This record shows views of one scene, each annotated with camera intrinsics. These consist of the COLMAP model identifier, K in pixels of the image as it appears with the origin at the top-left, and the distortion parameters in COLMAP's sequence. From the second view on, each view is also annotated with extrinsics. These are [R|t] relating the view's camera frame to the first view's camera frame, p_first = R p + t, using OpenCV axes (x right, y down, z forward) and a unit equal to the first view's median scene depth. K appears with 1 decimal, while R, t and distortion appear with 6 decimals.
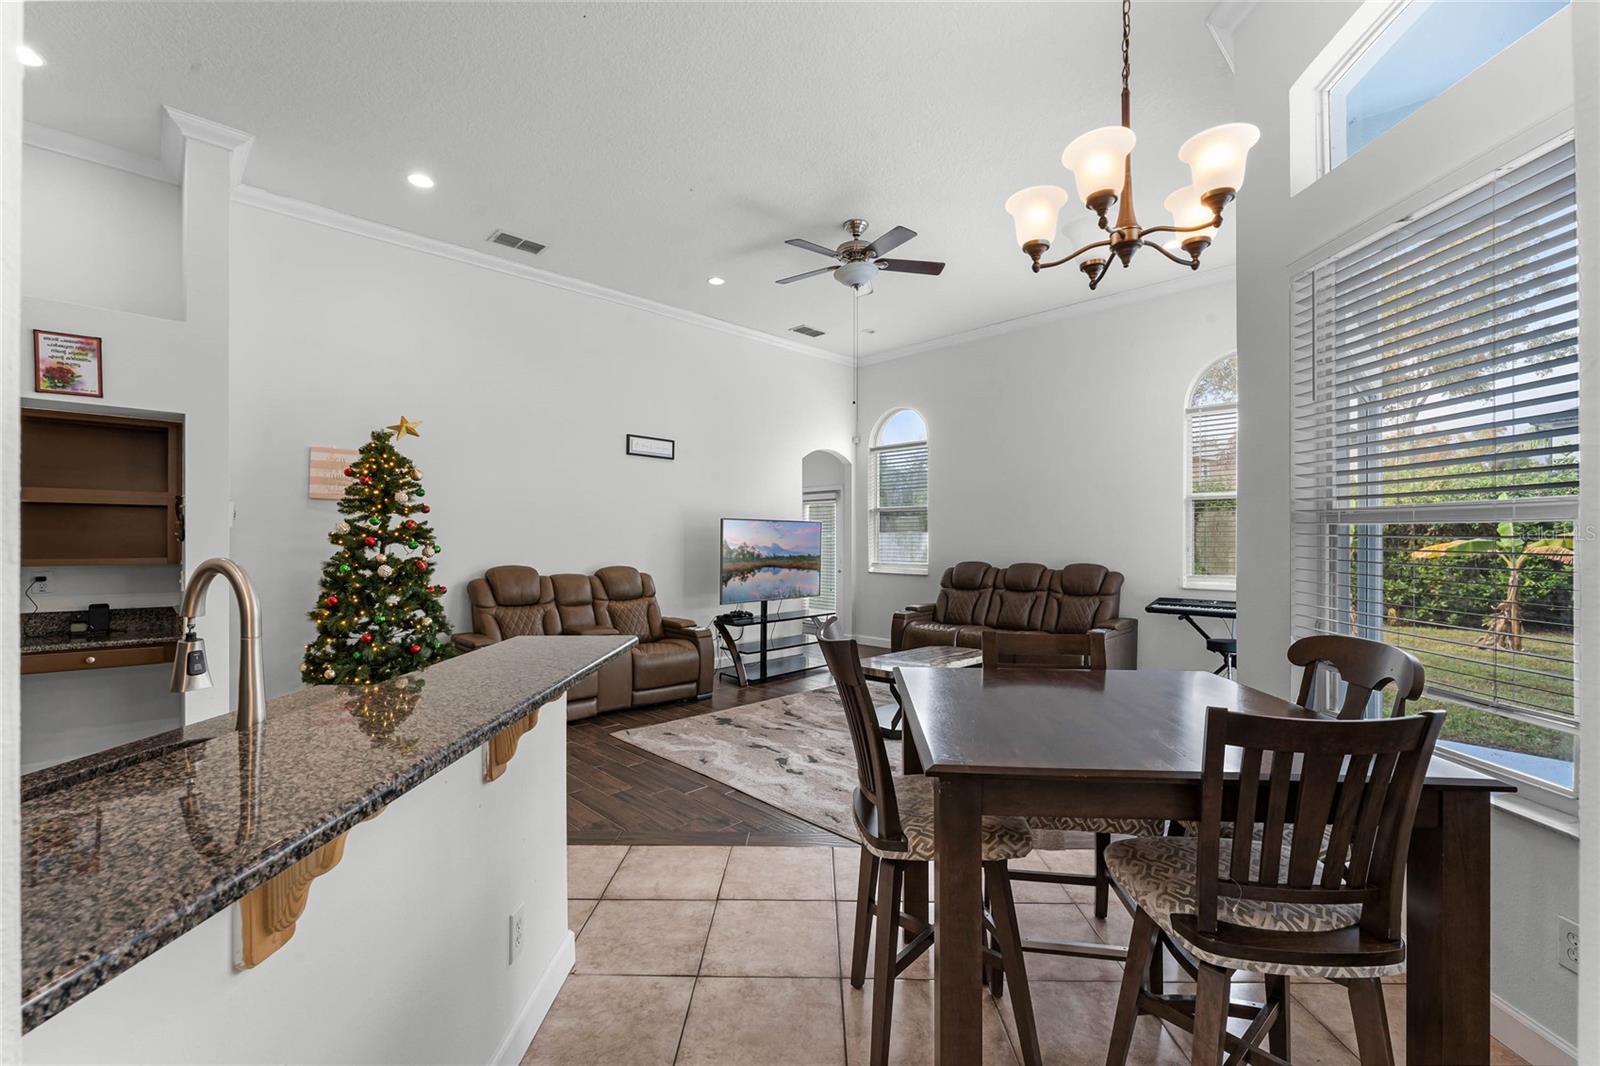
lens RADIAL K [[668.8, 0, 802.5], [0, 668.8, 538.7], [0, 0, 1]] dist [0.000872, 0.000166]
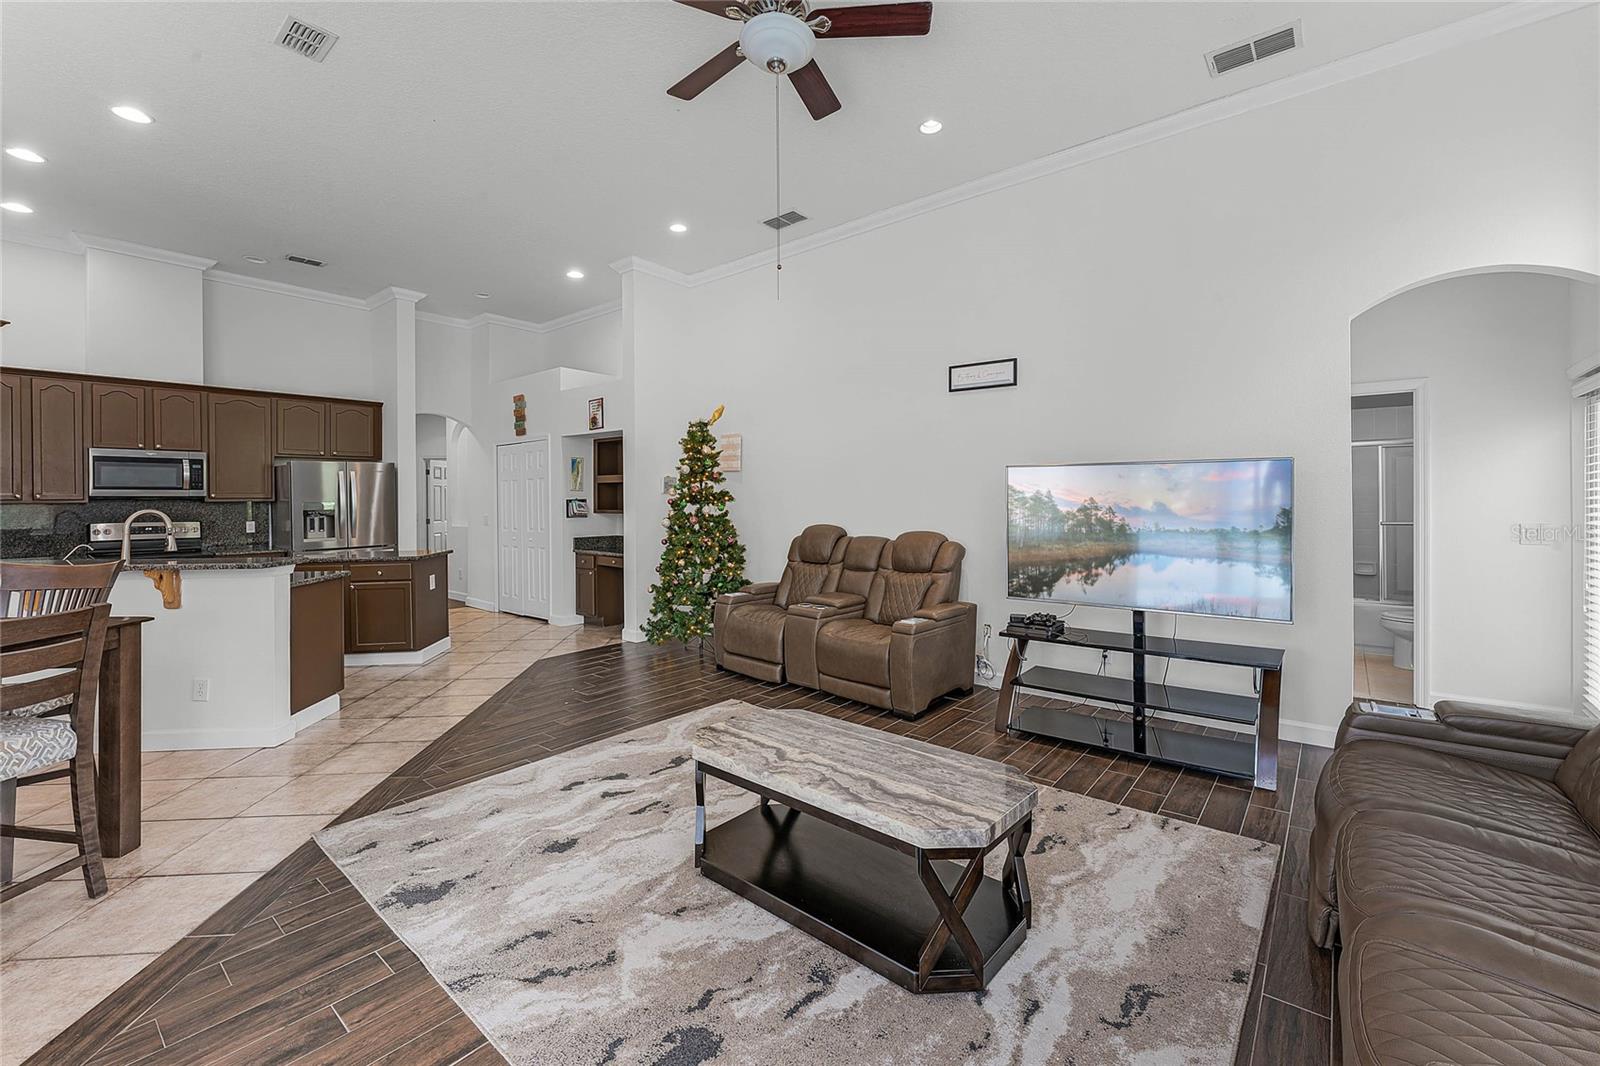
lens RADIAL K [[665.2, 0, 800.3], [0, 665.2, 499.0], [0, 0, 1]] dist [-0.009816, -0.000120]
pose [[0.097891, 0.000250, -0.995197, 0.646632], [0.007000, 0.999975, 0.000940, -0.000900], [0.995173, -0.007059, 0.097886, 0.943158]]
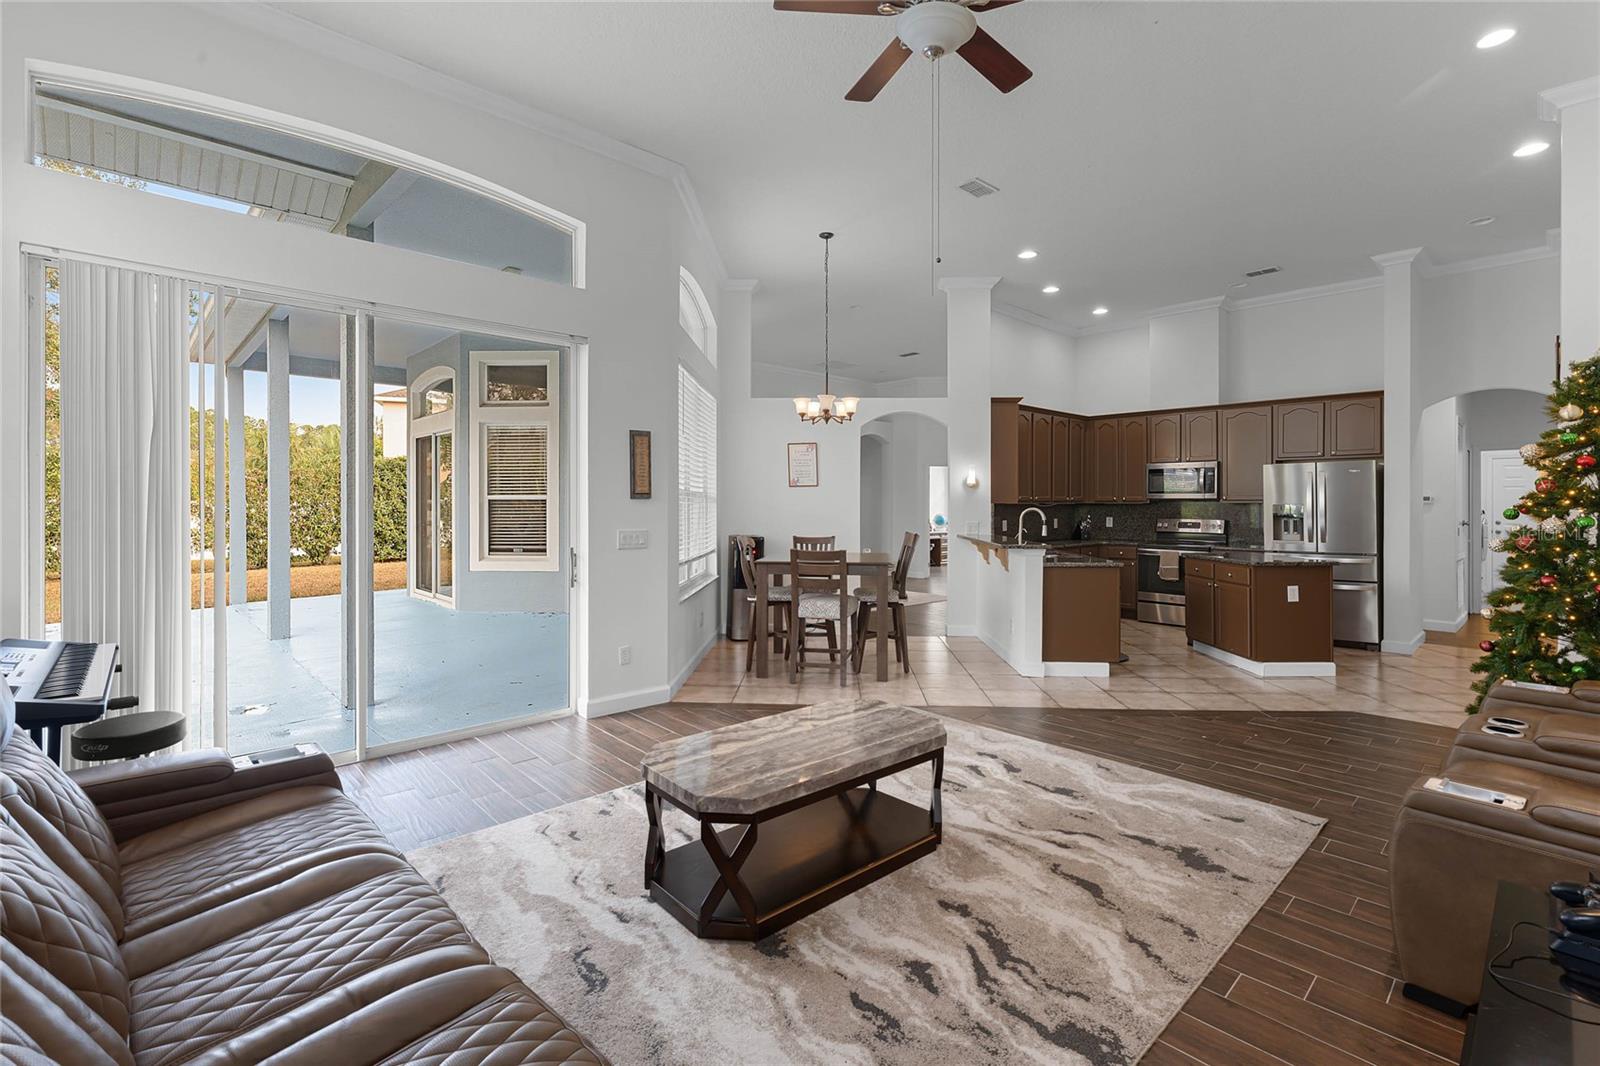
lens RADIAL K [[717.1, 0, 800.9], [0, 717.1, 505.4], [0, 0, 1]] dist [-0.000954, -0.000292]
pose [[-0.999591, -0.001080, 0.028590, 0.172384], [-0.001014, 0.999997, 0.002306, -0.000788], [-0.028593, 0.002276, -0.999589, 1.573478]]
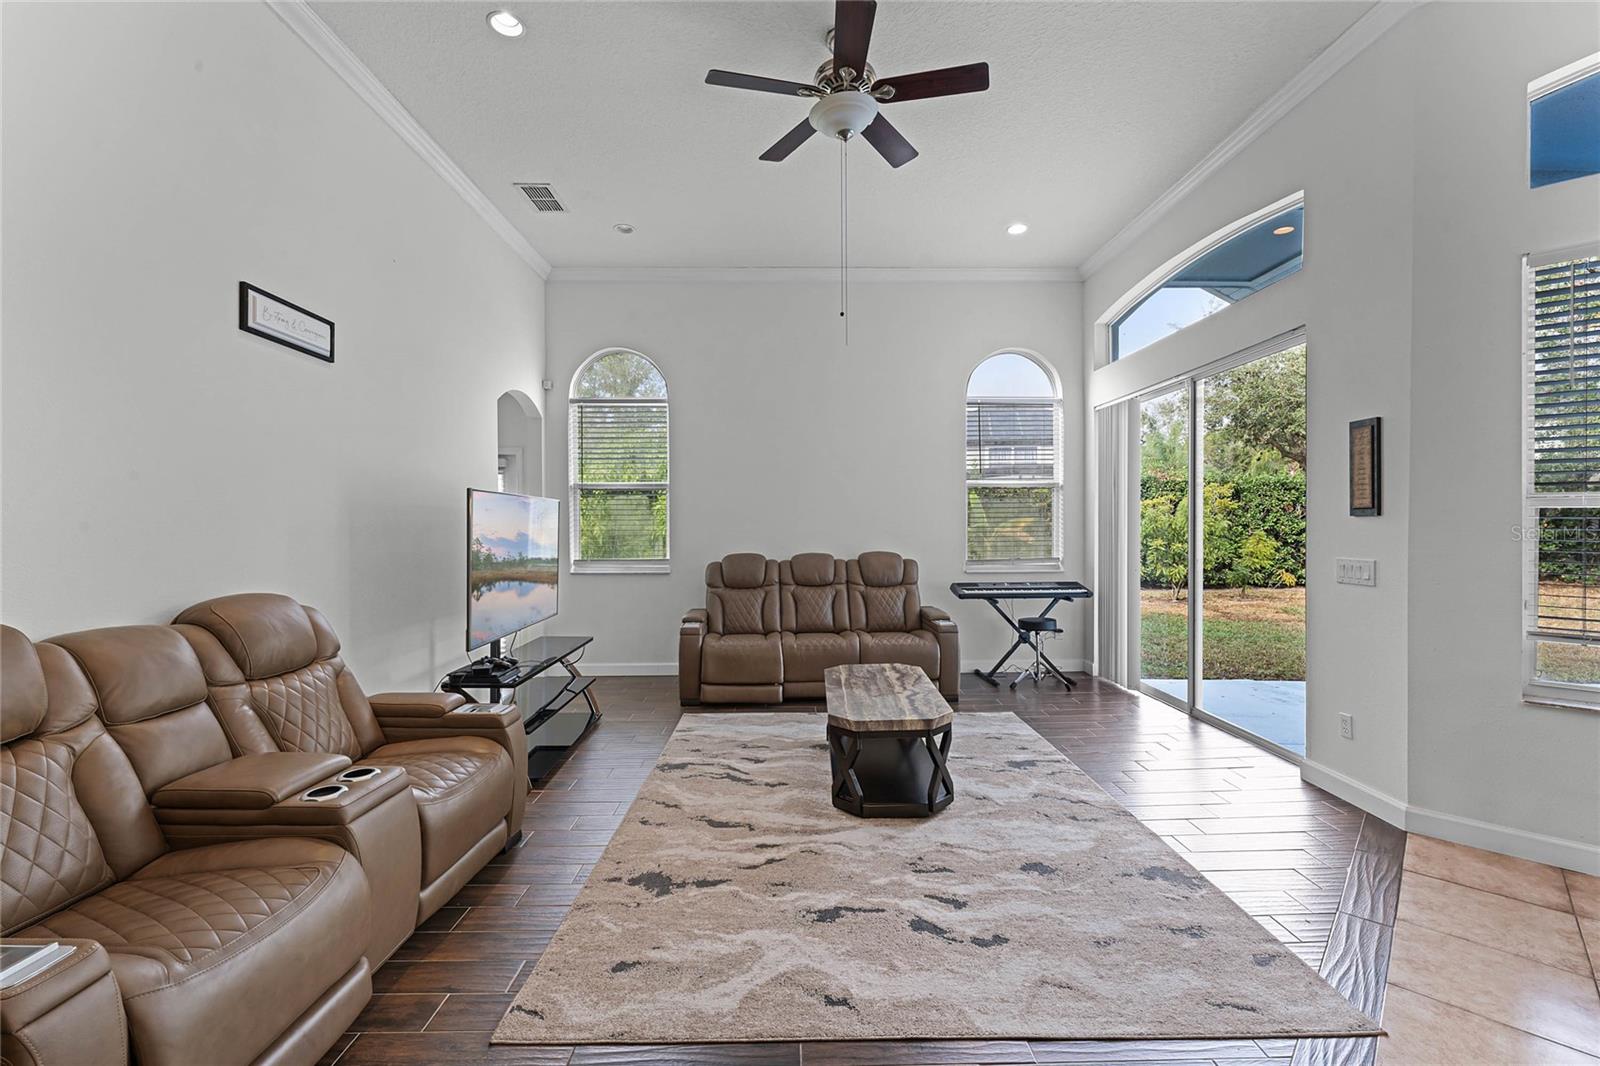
lens RADIAL K [[663.3, 0, 802.9], [0, 663.3, 529.8], [0, 0, 1]] dist [-0.002617, -0.000331]
pose [[0.690964, -0.008919, 0.722834, -0.406730], [0.004949, 0.999959, 0.007608, -0.000426], [-0.722872, -0.001680, 0.690979, 0.573756]]
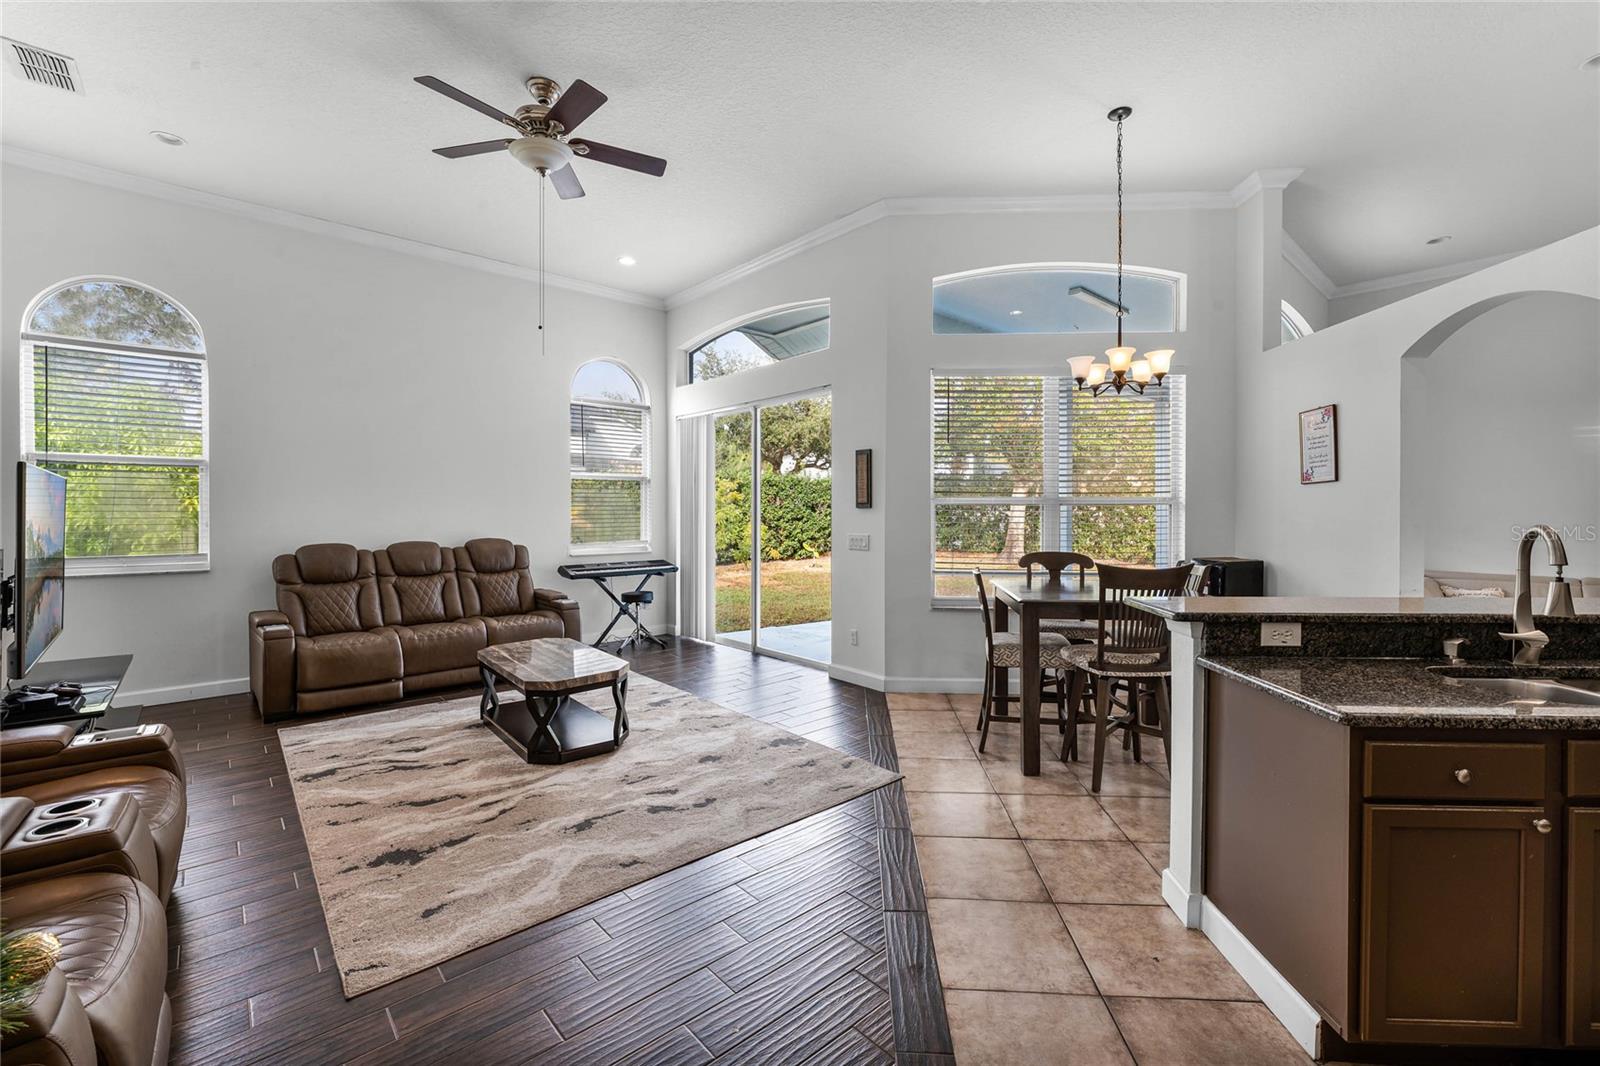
lens RADIAL K [[664.9, 0, 804.4], [0, 664.9, 513.7], [0, 0, 1]] dist [-0.001059, -0.000218]
pose [[0.053627, -0.004062, 0.998553, -0.629592], [-0.000402, 0.999992, 0.004090, -0.001701], [-0.998561, -0.000620, 0.053625, 0.658457]]
